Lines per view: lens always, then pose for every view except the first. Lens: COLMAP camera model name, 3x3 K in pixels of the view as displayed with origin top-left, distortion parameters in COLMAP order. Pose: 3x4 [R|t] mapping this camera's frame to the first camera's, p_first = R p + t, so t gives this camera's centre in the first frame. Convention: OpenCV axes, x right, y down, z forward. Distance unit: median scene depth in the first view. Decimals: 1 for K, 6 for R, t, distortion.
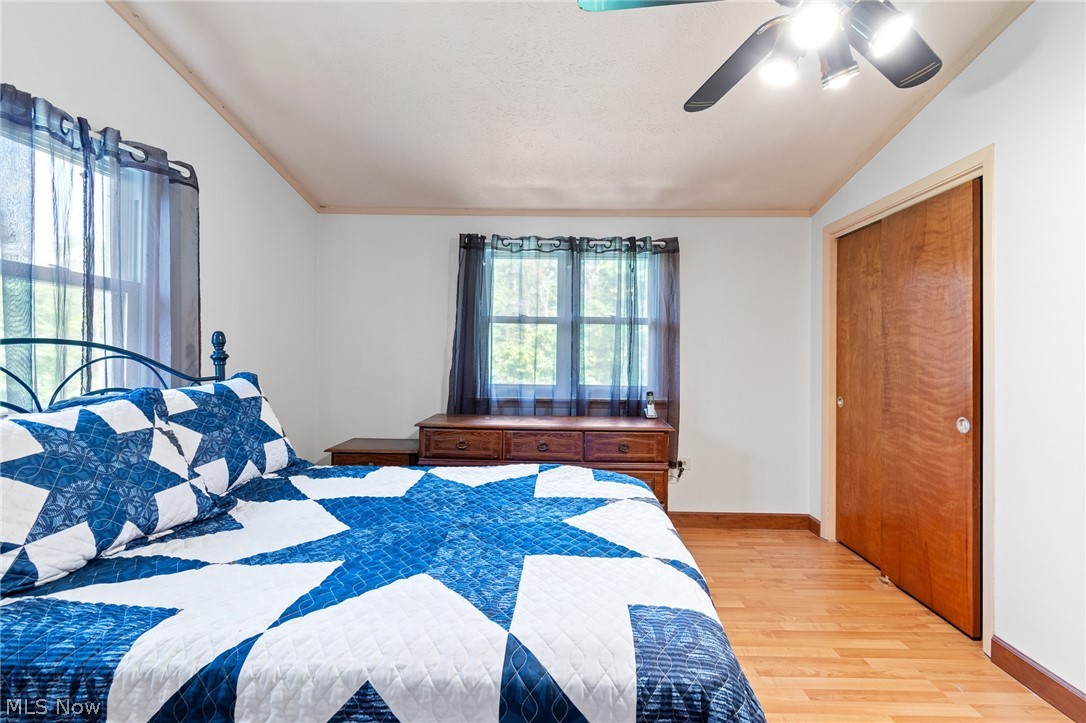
lens RADIAL K [[482.8, 0, 545.7], [0, 482.8, 351.4], [0, 0, 1]] dist [-0.000342, -0.000259]
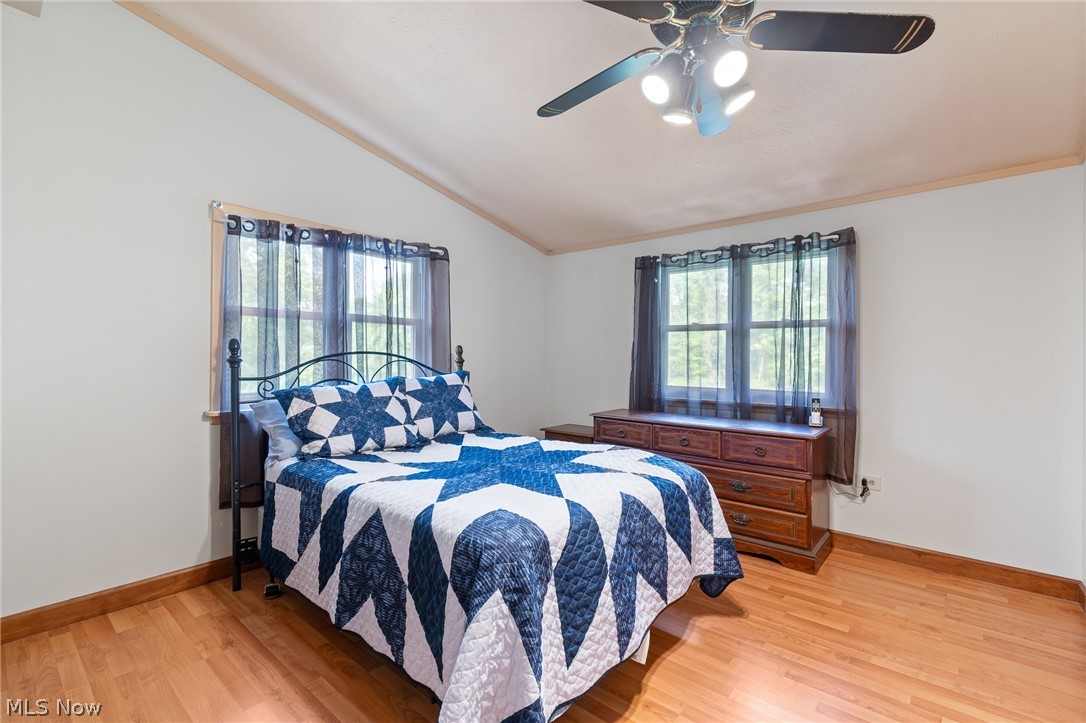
lens RADIAL K [[472.0, 0, 543.0], [0, 472.0, 361.5], [0, 0, 1]] dist [0.000447, -0.000052]
pose [[0.775664, -0.002605, -0.631140, 0.428989], [0.005136, 0.999984, 0.002184, 0.008199], [0.631125, -0.004936, 0.775665, -0.048264]]
